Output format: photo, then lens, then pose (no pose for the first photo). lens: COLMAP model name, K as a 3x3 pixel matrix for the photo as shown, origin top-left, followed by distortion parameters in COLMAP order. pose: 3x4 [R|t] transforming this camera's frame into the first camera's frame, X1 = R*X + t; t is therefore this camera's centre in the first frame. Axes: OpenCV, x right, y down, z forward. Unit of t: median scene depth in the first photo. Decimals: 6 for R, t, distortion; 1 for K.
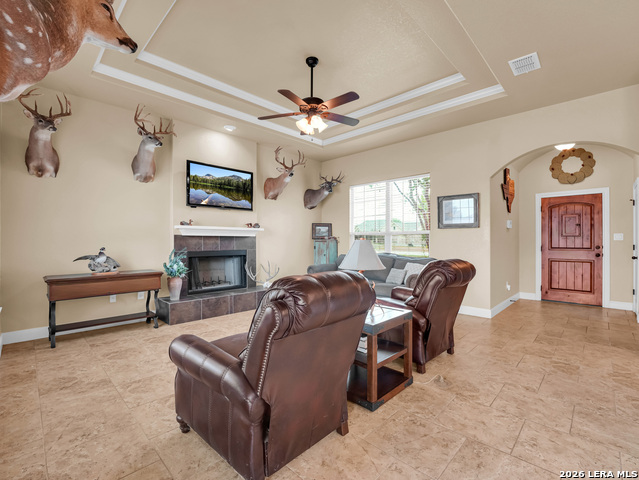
lens RADIAL K [[294.0, 0, 320.2], [0, 294.0, 240.0], [0, 0, 1]] dist [-0.027642, 0.000250]
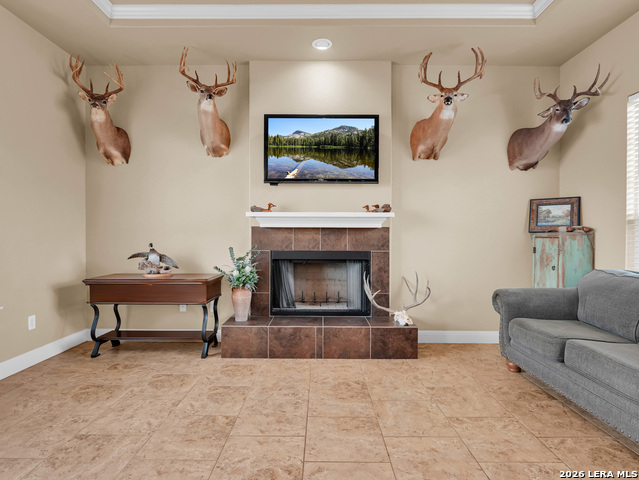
lens RADIAL K [[345.5, 0, 320.7], [0, 345.5, 238.8], [0, 0, 1]] dist [-0.006411, -0.000943]
pose [[0.694783, 0.006434, -0.719190, 0.179338], [-0.001234, 0.999969, 0.007754, 0.004319], [0.719218, -0.004500, 0.694770, 0.469264]]
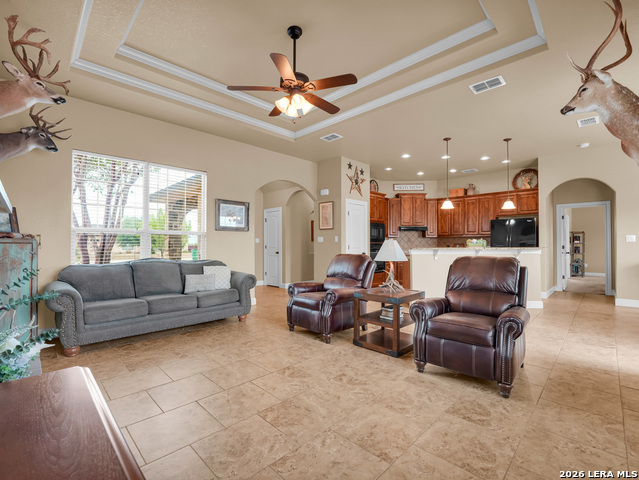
lens RADIAL K [[296.9, 0, 319.5], [0, 296.9, 240.0], [0, 0, 1]] dist [-0.024781, -0.000237]
pose [[0.009865, 0.015594, 0.999830, -0.585628], [-0.001625, 0.999877, -0.015579, 0.009527], [-0.999950, -0.001471, 0.009889, 0.608248]]
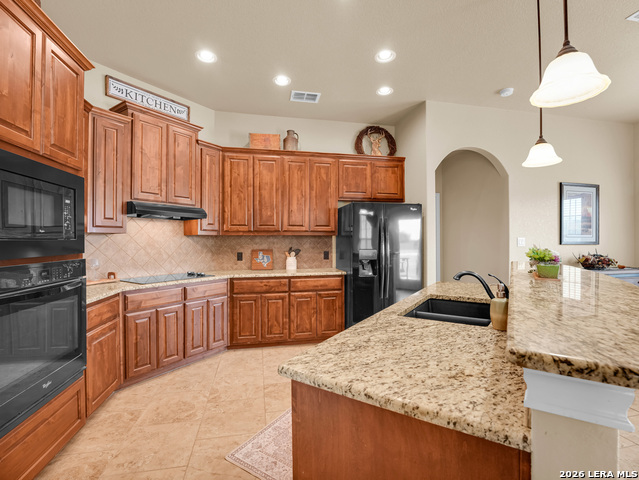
lens RADIAL K [[294.0, 0, 320.2], [0, 294.0, 240.0], [0, 0, 1]] dist [-0.027642, 0.000250]
pose [[-0.830463, 0.004292, 0.557057, 0.458906], [0.002379, 0.999989, -0.004158, -0.017775], [-0.557068, -0.002128, -0.830464, 0.428801]]
